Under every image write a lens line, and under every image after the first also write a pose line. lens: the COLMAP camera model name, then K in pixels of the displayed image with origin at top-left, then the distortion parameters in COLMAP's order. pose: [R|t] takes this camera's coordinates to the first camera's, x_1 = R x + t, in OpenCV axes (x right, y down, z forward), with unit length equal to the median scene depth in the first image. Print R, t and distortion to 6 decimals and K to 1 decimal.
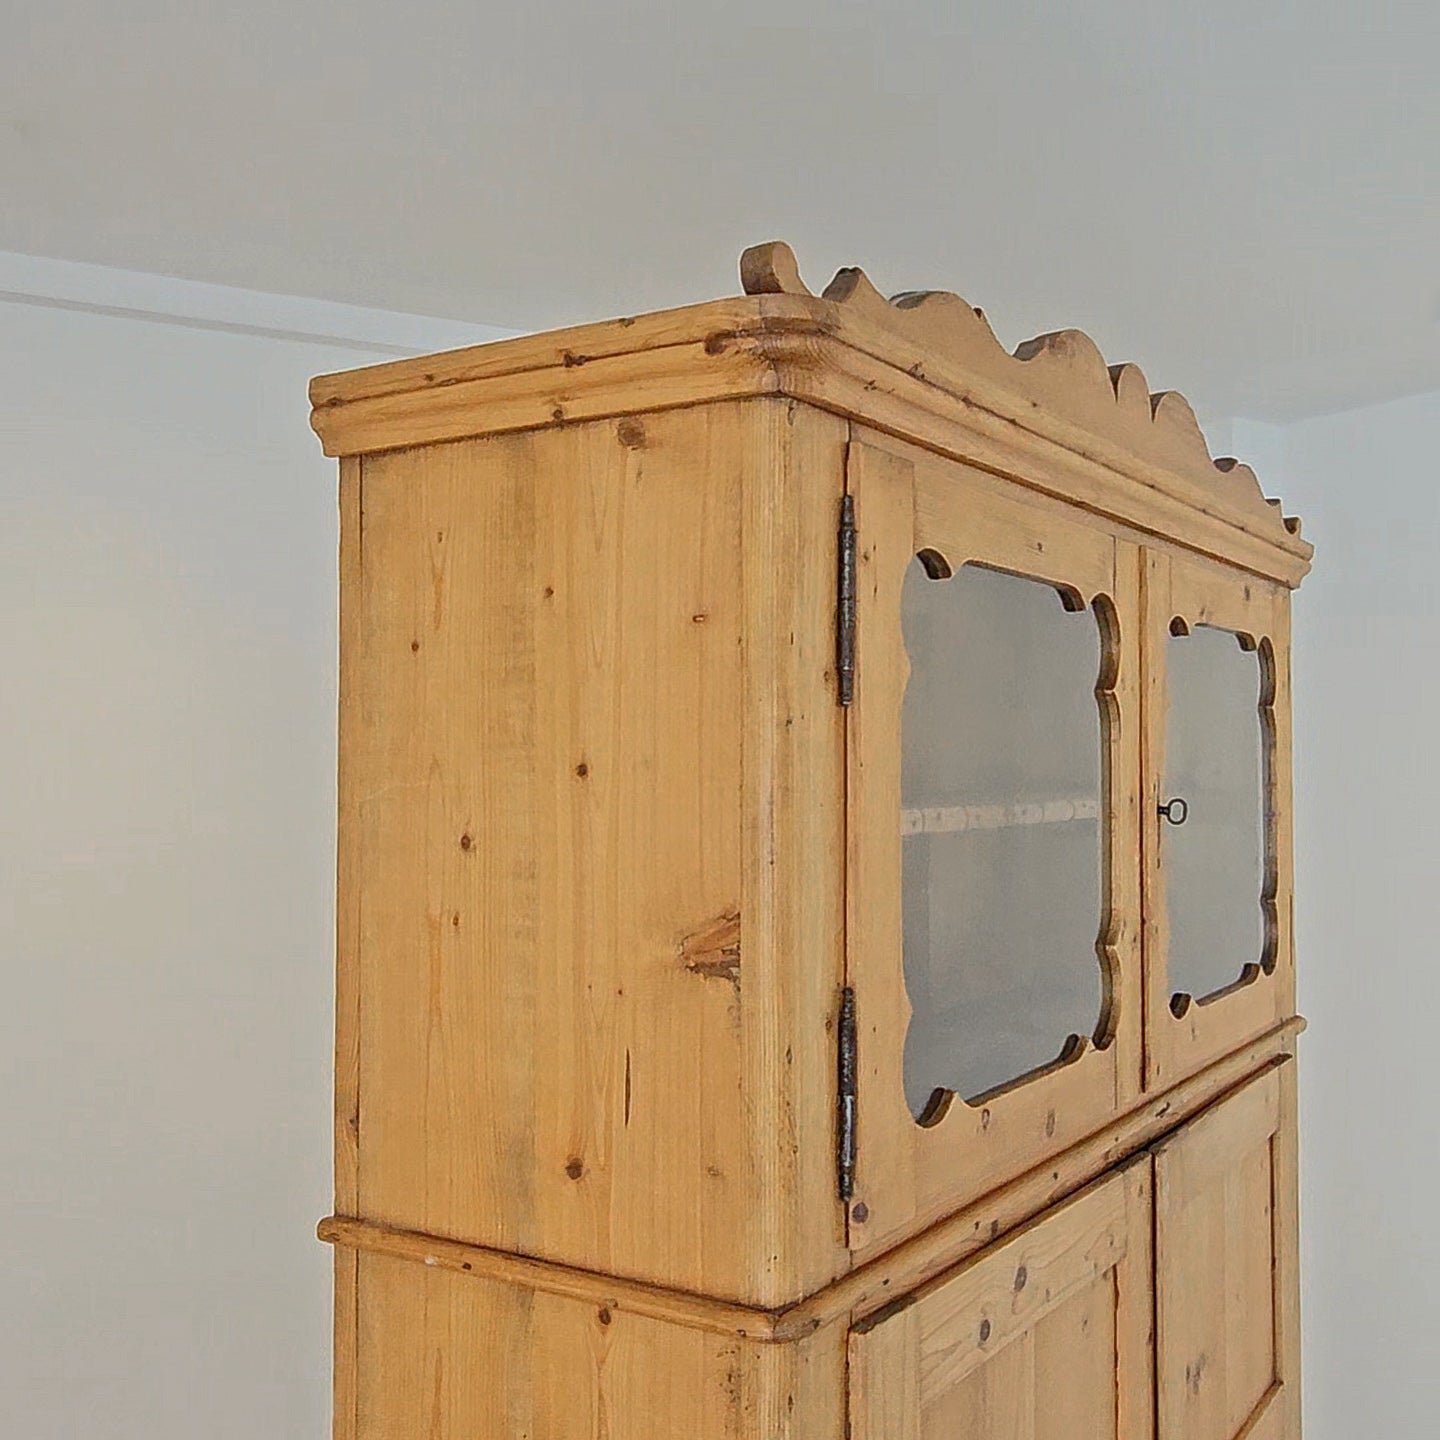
lens RADIAL K [[1667.9, 0, 729.8], [0, 1667.9, 712.9], [0, 0, 1]] dist [-0.012688, 0.000000]
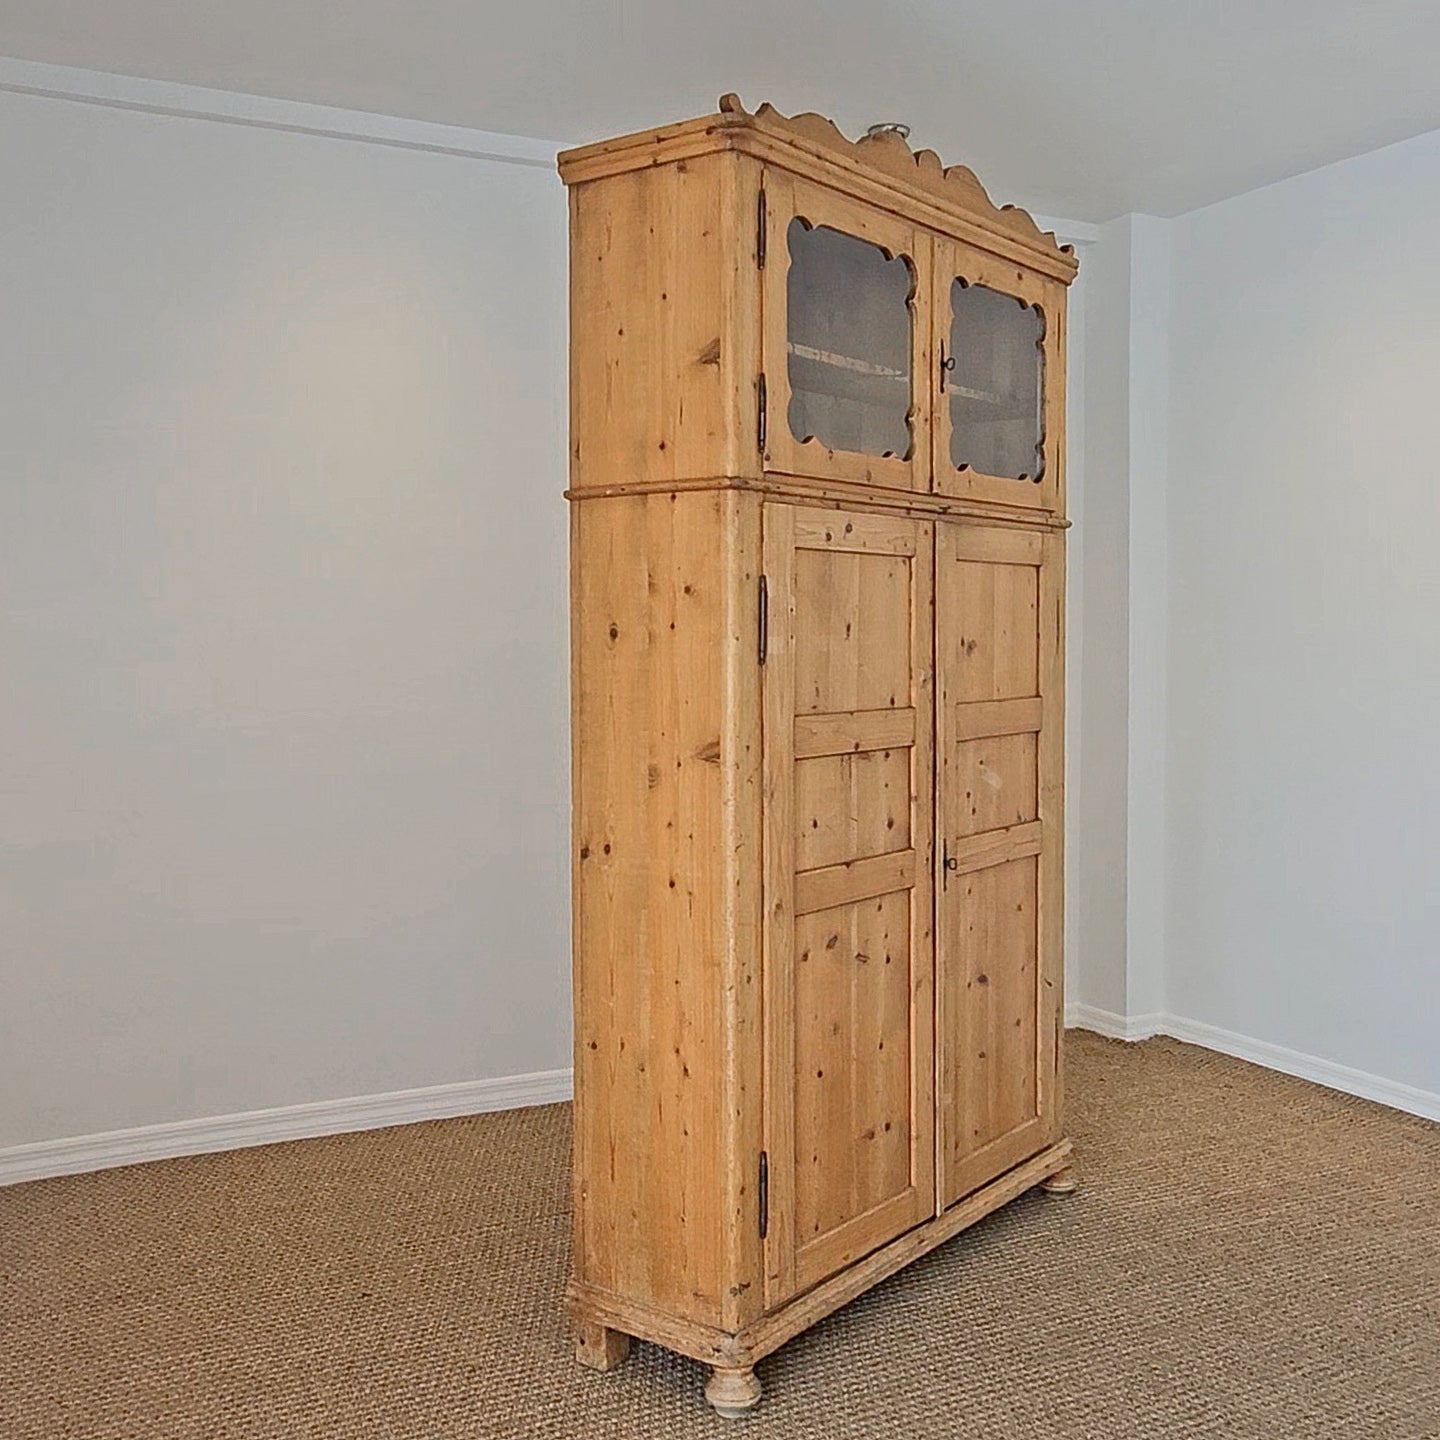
lens RADIAL K [[1667.9, 0, 769.1], [0, 1667.9, 690.7], [0, 0, 1]] dist [-0.012688, 0.000000]
pose [[0.998381, 0.002111, -0.056847, 0.219713], [0.001535, 0.997948, 0.064016, 0.468098], [0.056865, -0.064000, 0.996328, -1.600520]]
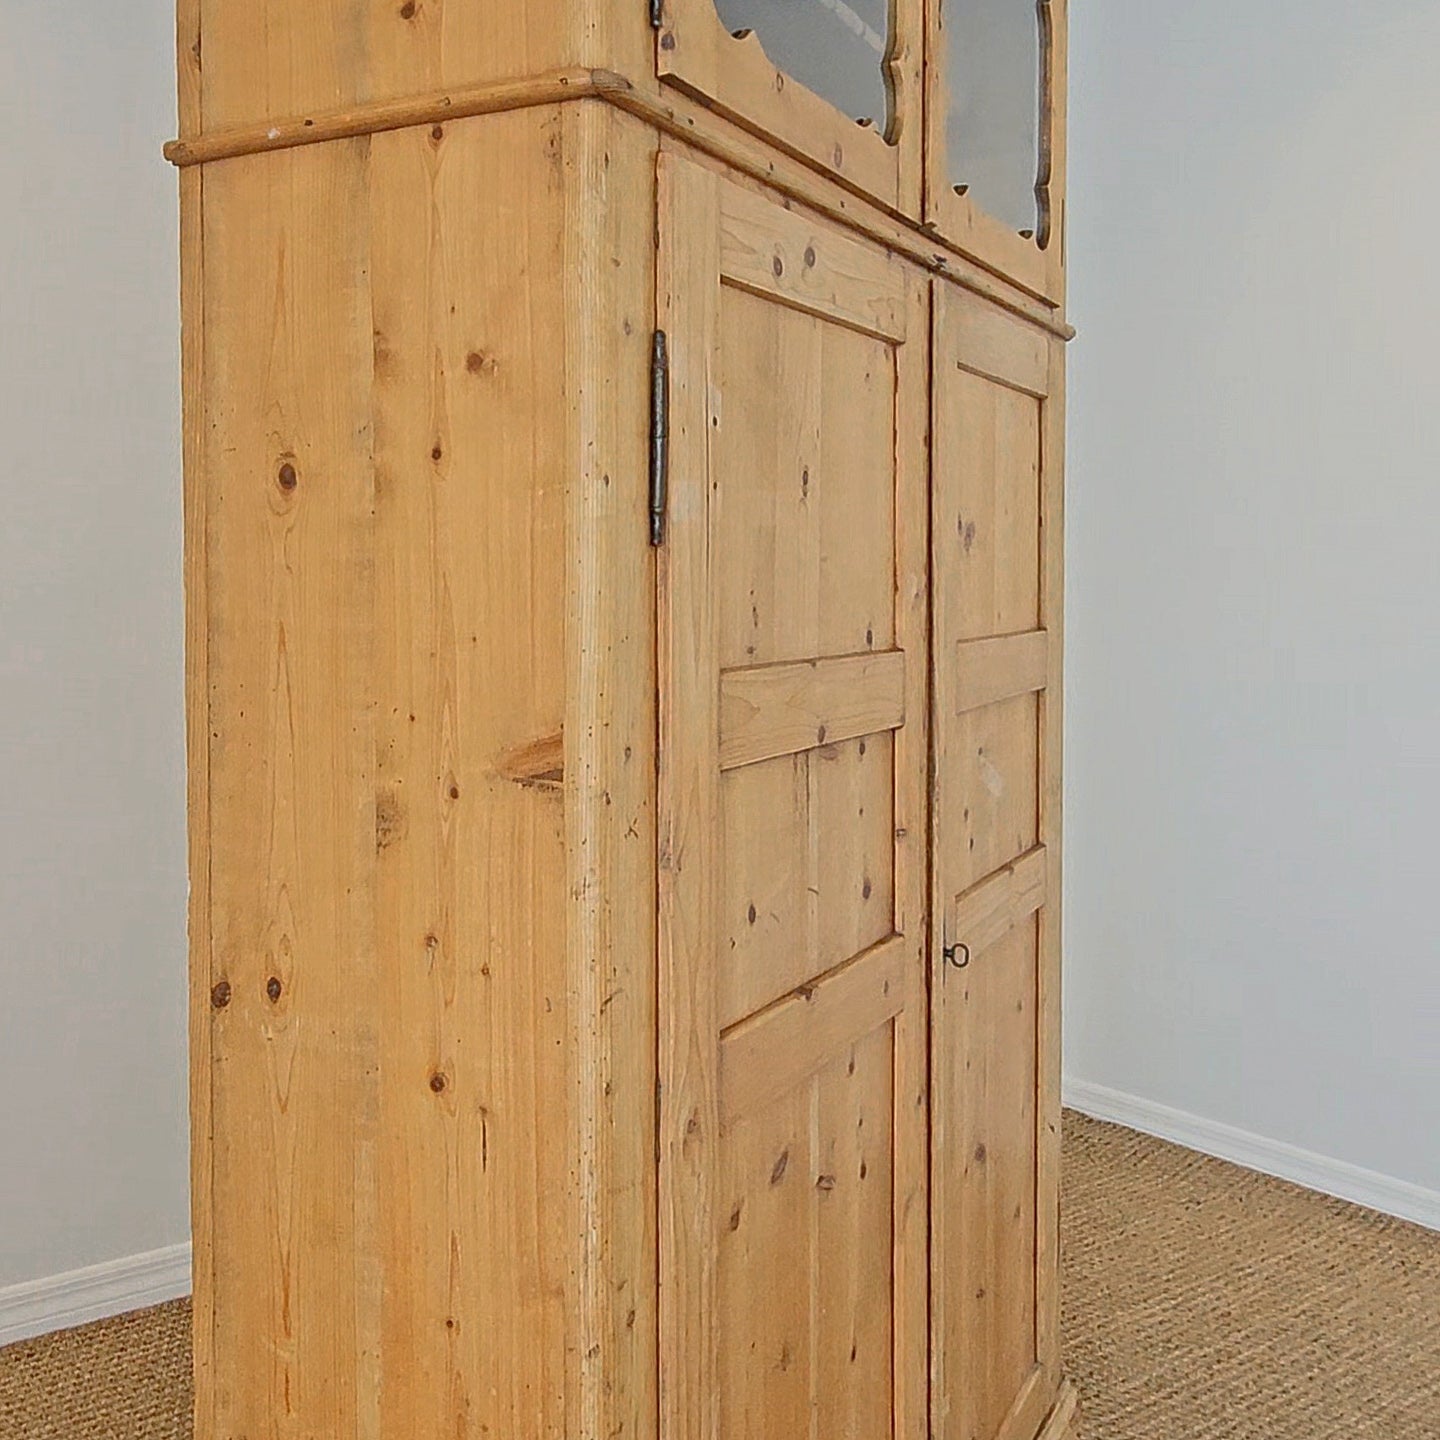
lens RADIAL K [[1667.9, 0, 625.7], [0, 1667.9, 653.9], [0, 0, 1]] dist [-0.012688, 0.000000]
pose [[0.997939, -0.001074, 0.064155, -0.019992], [-0.003982, 0.996896, 0.078625, 0.574234], [-0.064040, -0.078718, 0.994838, -0.120454]]
